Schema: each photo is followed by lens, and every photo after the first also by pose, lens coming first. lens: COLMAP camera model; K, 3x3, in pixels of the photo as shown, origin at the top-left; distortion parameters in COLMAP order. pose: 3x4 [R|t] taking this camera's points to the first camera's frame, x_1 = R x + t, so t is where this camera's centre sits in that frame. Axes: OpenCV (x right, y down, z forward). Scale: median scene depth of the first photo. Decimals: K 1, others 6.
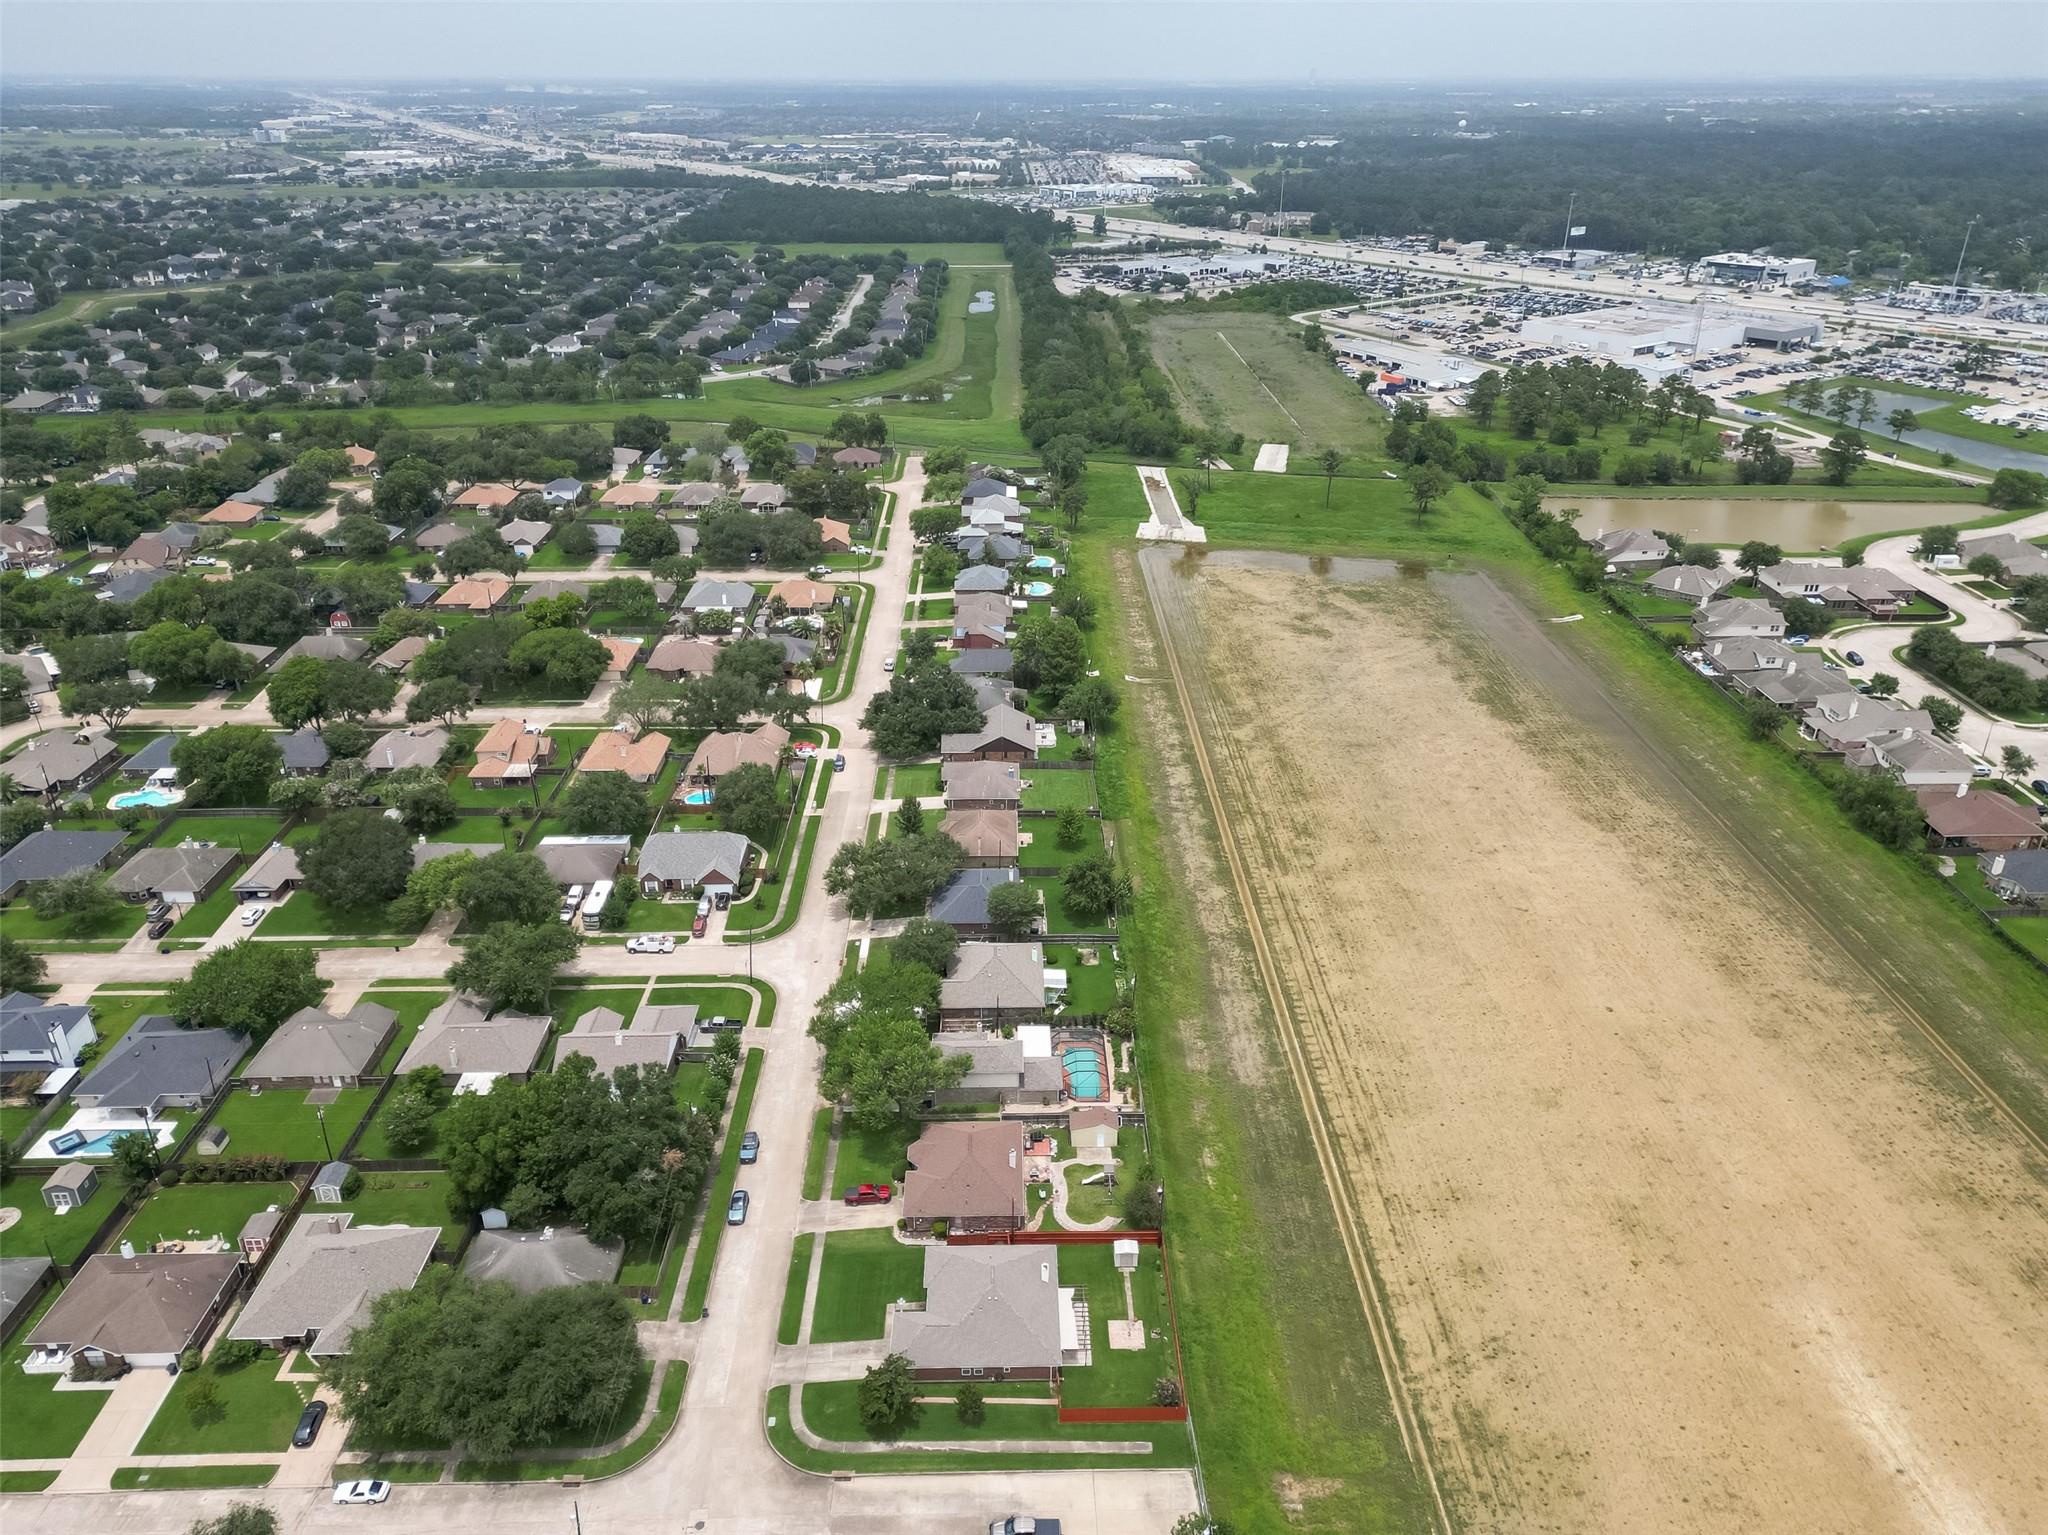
lens RADIAL K [[1430.3, 0, 1015.2], [0, 1430.3, 753.1], [0, 0, 1]] dist [0.068634, -0.055175]
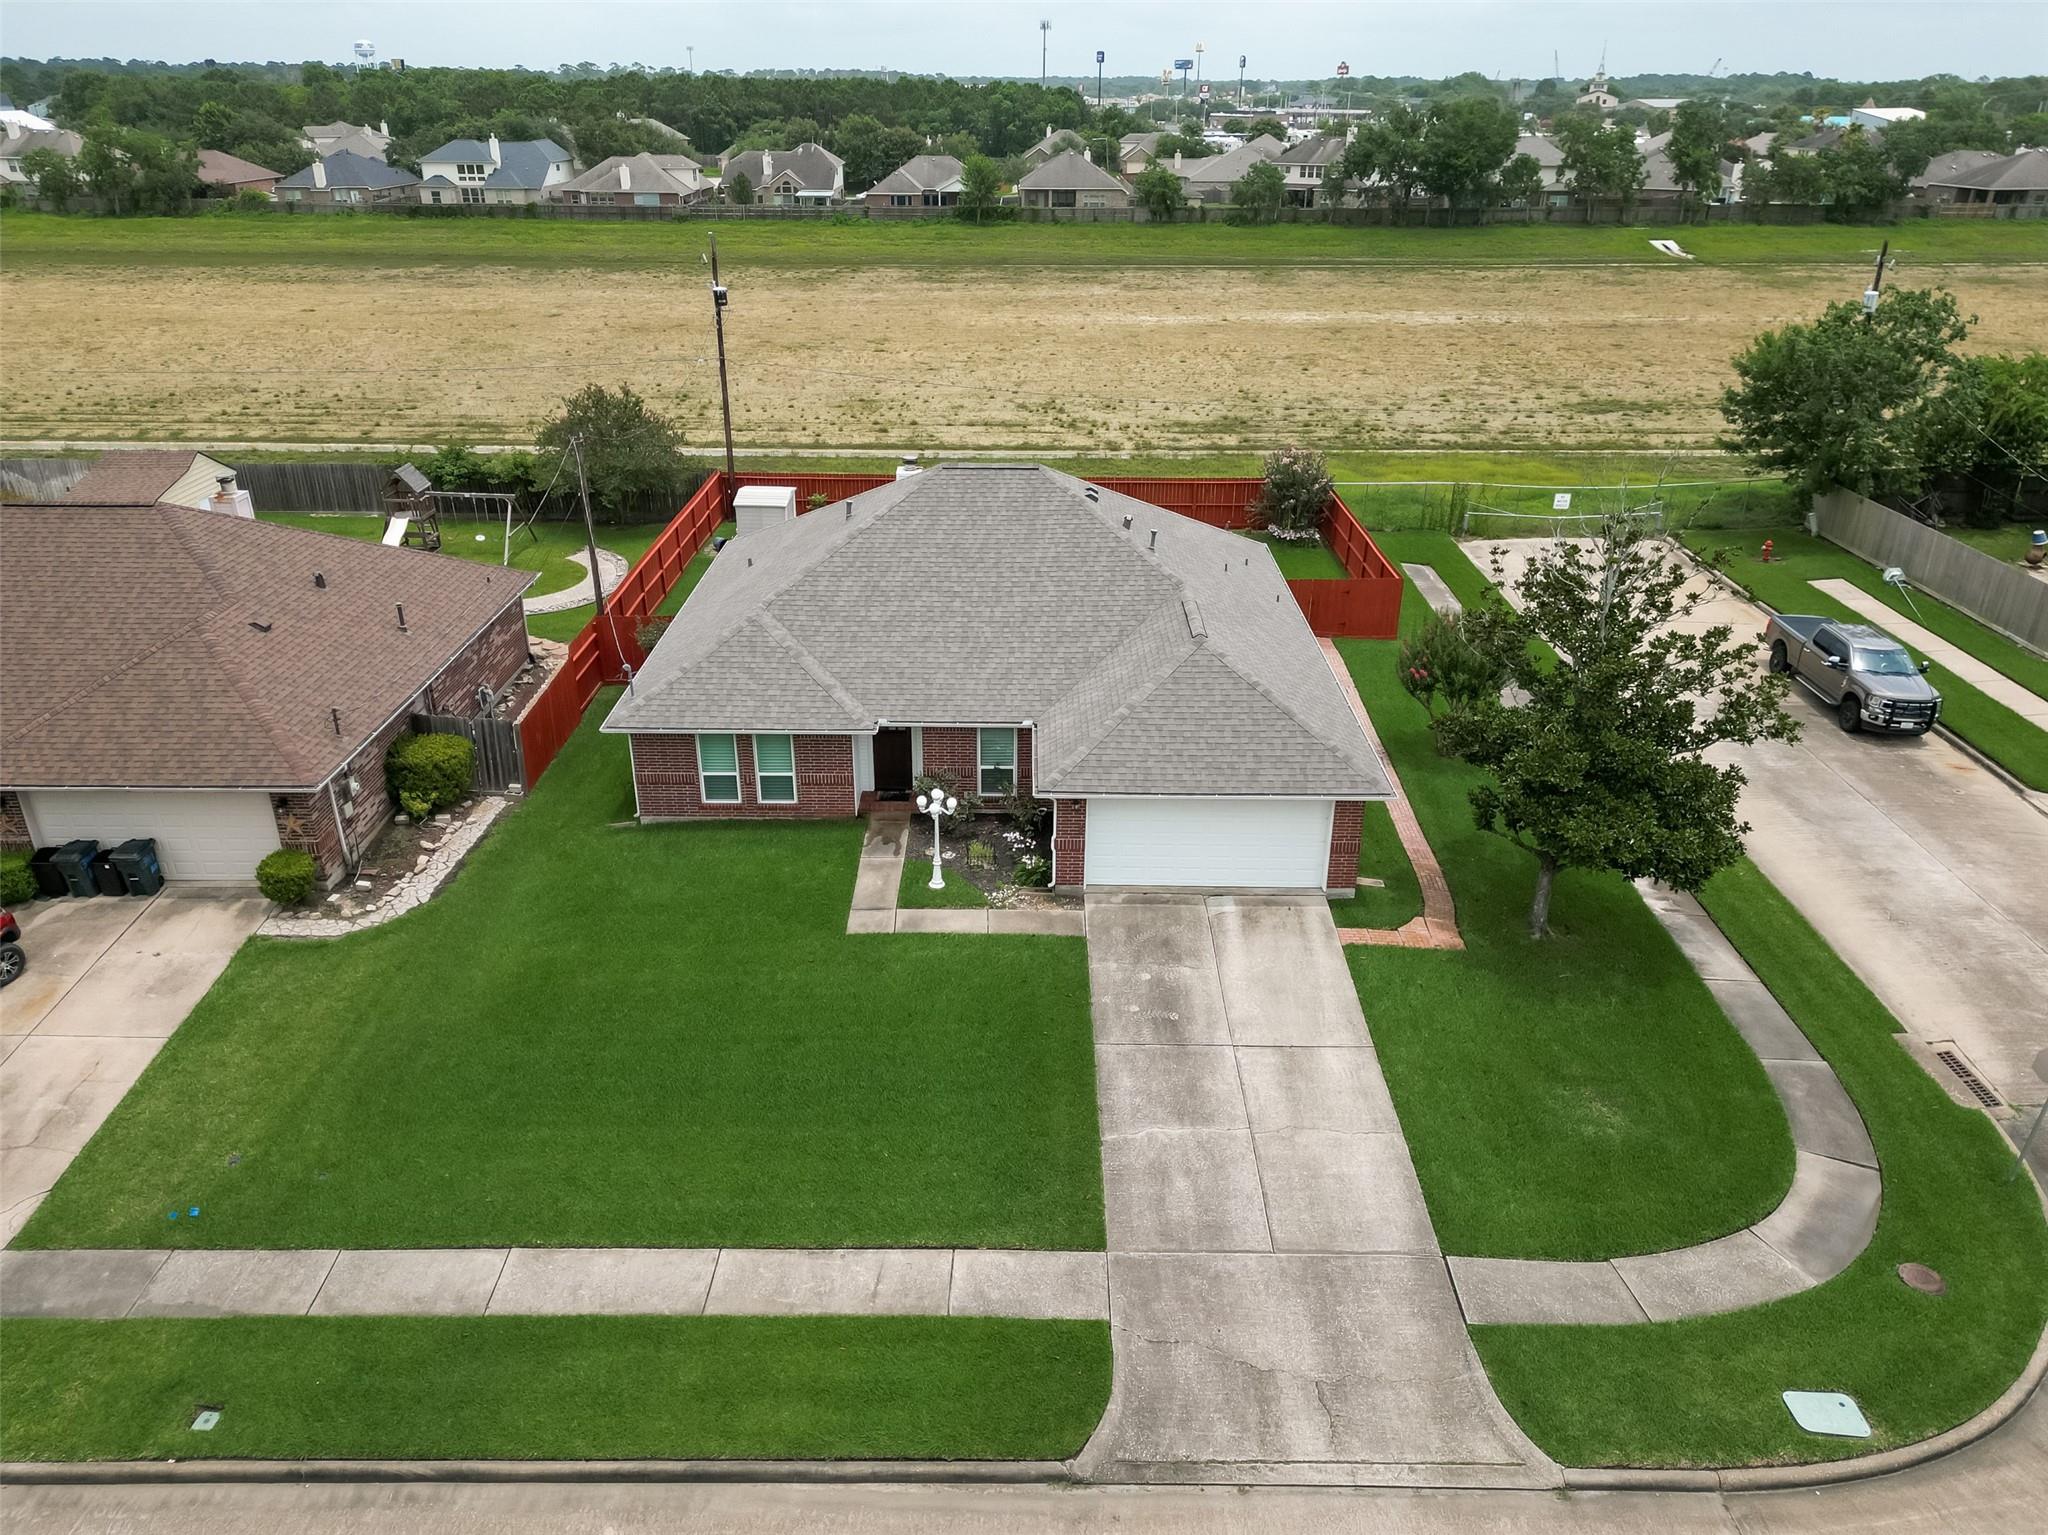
lens RADIAL K [[1430.3, 0, 1012.2], [0, 1430.3, 764.8], [0, 0, 1]] dist [0.068634, -0.055175]
pose [[0.019867, -0.418807, 0.907858, -0.226052], [0.419870, 0.827580, 0.372586, 0.282713], [-0.907367, 0.373780, 0.192286, 0.869944]]
